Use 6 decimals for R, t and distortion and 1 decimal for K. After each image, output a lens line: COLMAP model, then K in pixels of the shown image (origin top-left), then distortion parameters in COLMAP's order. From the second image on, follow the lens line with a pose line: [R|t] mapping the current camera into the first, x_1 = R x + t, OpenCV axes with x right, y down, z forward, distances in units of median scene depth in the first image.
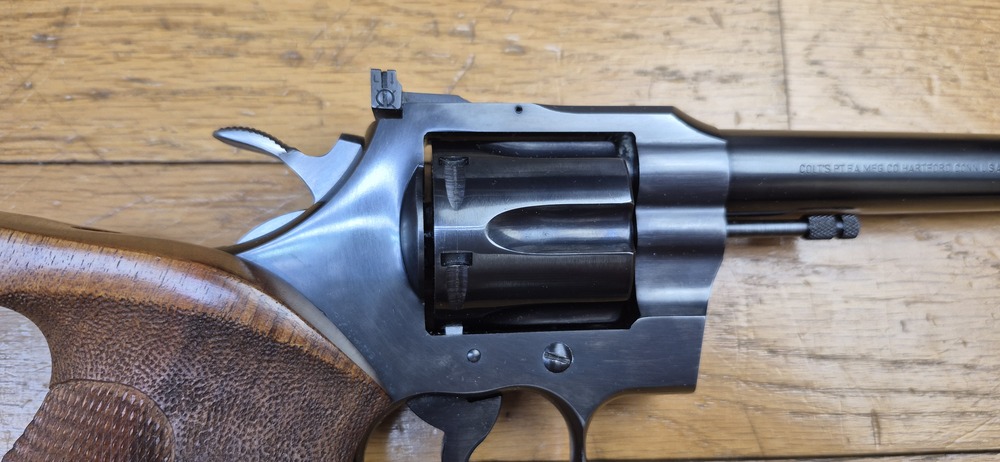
lens RADIAL K [[715.5, 0, 507.7], [0, 715.5, 225.1], [0, 0, 1]] dist [0.045715, -0.113559]
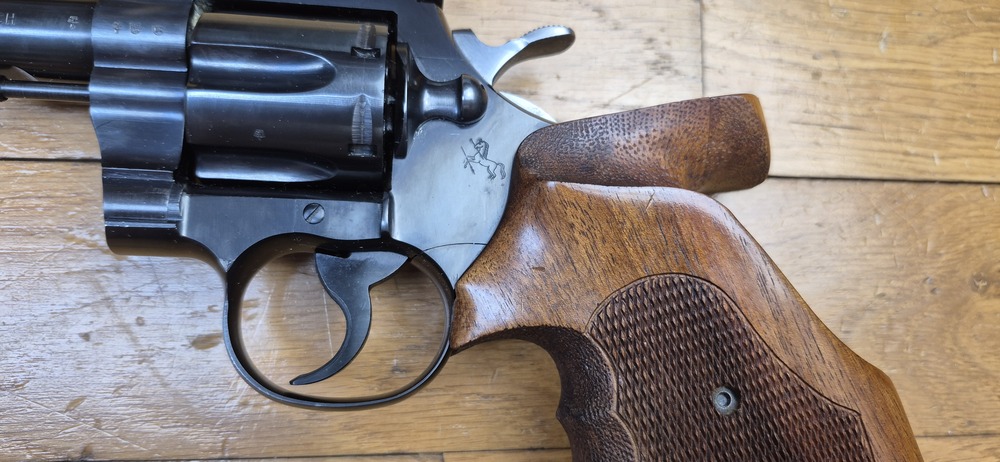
lens RADIAL K [[715.5, 0, 484.4], [0, 715.5, 225.2], [0, 0, 1]] dist [0.045715, -0.113559]
pose [[0.995330, 0.020030, 0.094433, 0.430226], [-0.028444, 0.995660, 0.088617, 0.298900], [-0.092248, -0.090889, 0.991579, -0.100338]]
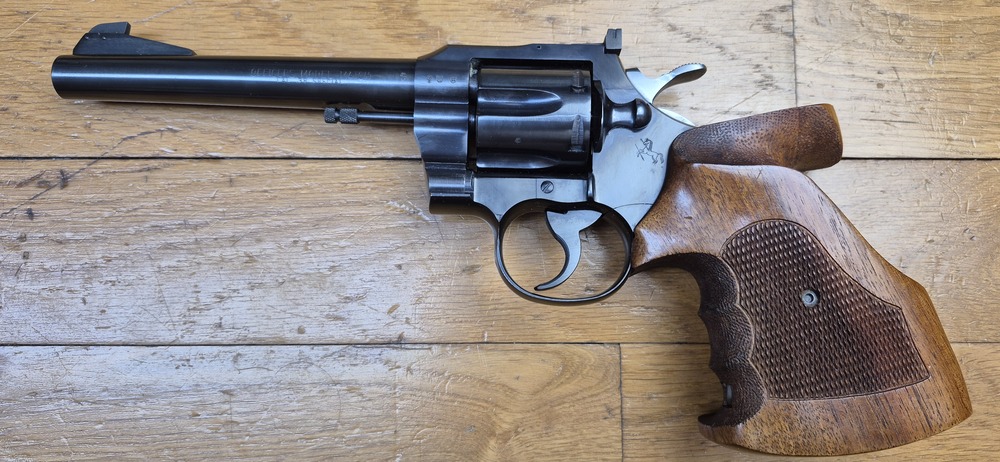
lens RADIAL K [[715.5, 0, 494.9], [0, 715.5, 212.3], [0, 0, 1]] dist [0.045715, -0.113559]
pose [[0.999494, 0.006479, -0.031153, 0.247572], [-0.003854, 0.996493, 0.083591, 0.299254], [0.031586, -0.083429, 0.996013, -0.650495]]
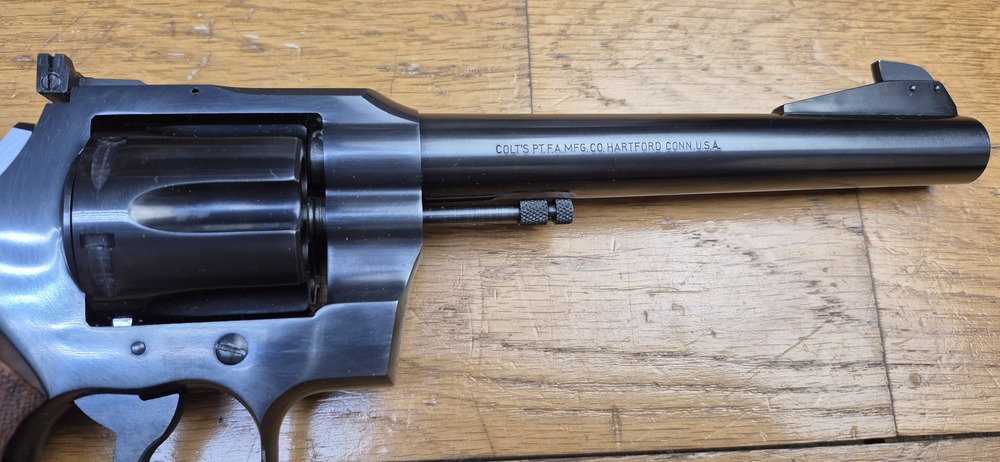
lens RADIAL K [[715.5, 0, 496.0], [0, 715.5, 221.0], [0, 0, 1]] dist [0.045715, -0.113559]
pose [[0.999503, -0.024201, 0.020187, 0.334076], [0.025767, 0.996353, -0.081341, 0.086066], [-0.018145, 0.081821, 0.996482, 0.031285]]
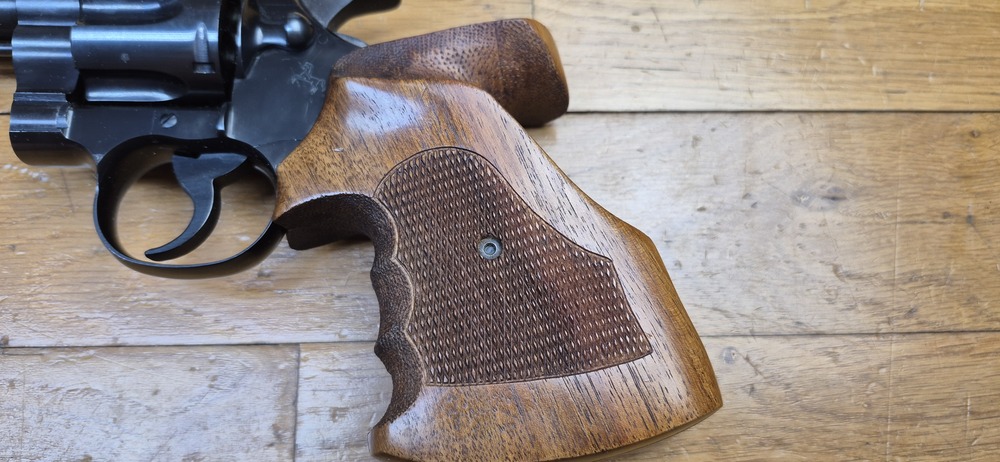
lens RADIAL K [[715.5, 0, 490.7], [0, 715.5, 239.9], [0, 0, 1]] dist [0.045715, -0.113559]
pose [[0.999943, -0.009049, 0.005719, 0.785899], [0.009276, 0.999119, -0.040928, 0.595134], [-0.005344, 0.040978, 0.999146, -0.304651]]
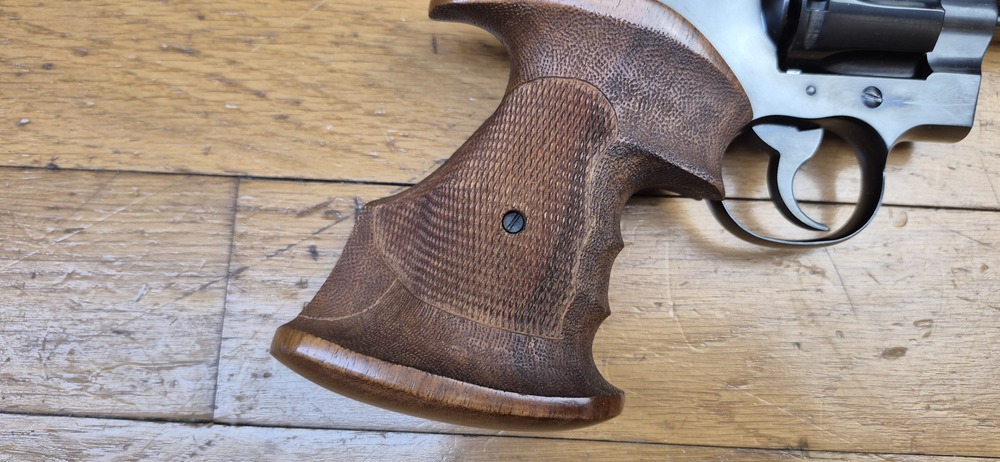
lens RADIAL K [[715.5, 0, 503.6], [0, 715.5, 230.4], [0, 0, 1]] dist [0.045715, -0.113559]
pose [[0.997034, 0.048010, -0.060159, -0.429154], [-0.046990, 0.998729, 0.018252, 0.363930], [0.060959, -0.015371, 0.998022, -0.305019]]
